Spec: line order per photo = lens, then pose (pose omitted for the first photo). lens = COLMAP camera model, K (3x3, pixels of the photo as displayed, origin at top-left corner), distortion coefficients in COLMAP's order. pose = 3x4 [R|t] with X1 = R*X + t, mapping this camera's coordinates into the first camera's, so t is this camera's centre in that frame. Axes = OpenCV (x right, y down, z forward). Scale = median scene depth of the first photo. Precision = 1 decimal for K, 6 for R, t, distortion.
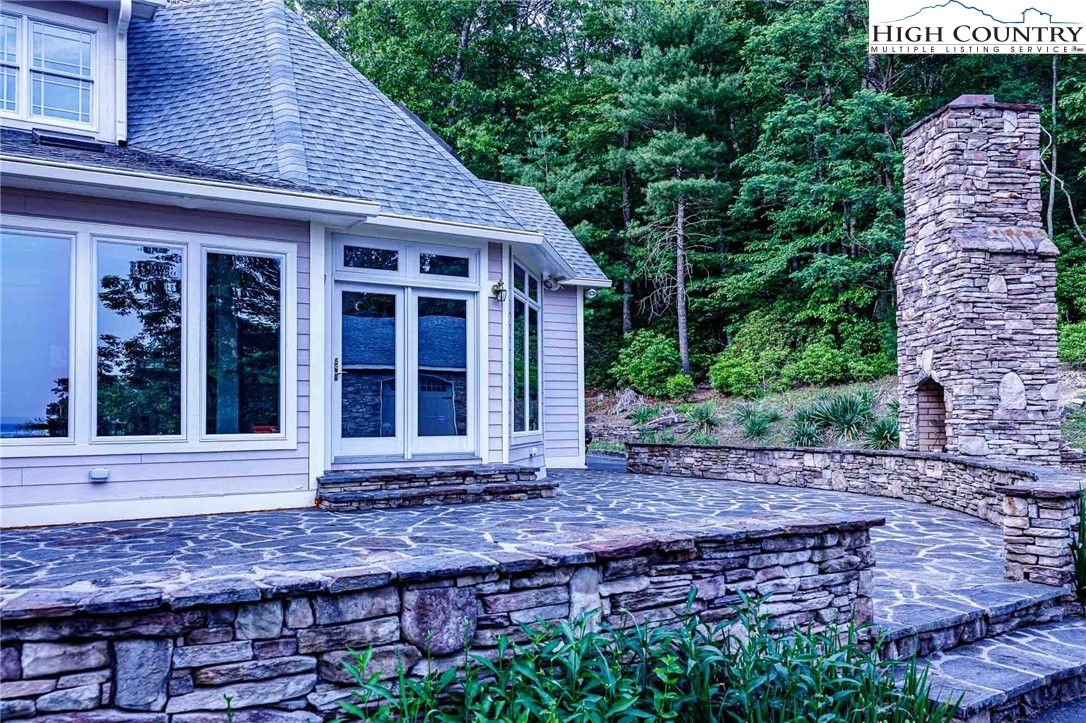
lens RADIAL K [[922.5, 0, 543.0], [0, 922.5, 361.5], [0, 0, 1]] dist [0.016865, 0.005141]
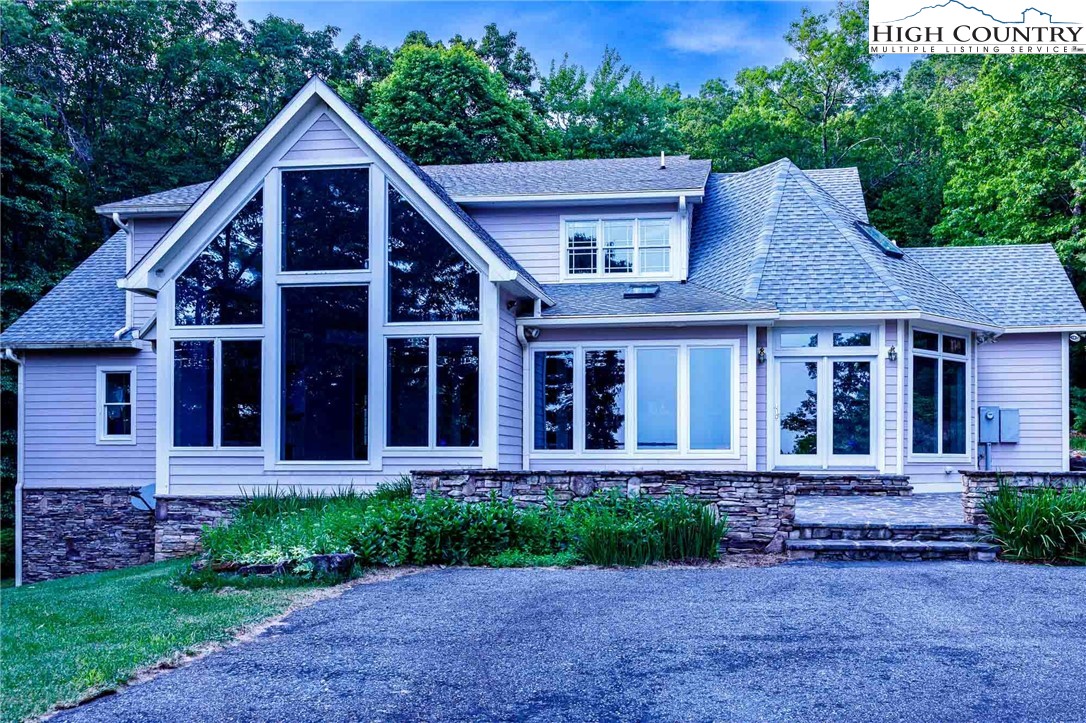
lens RADIAL K [[1084.0, 0, 543.0], [0, 1084.0, 361.5], [0, 0, 1]] dist [0.009629, 0.015565]
pose [[0.686126, -0.059201, -0.725070, 1.995650], [0.030723, 0.998152, -0.052426, 0.017759], [0.726833, 0.013694, 0.686677, -1.366712]]
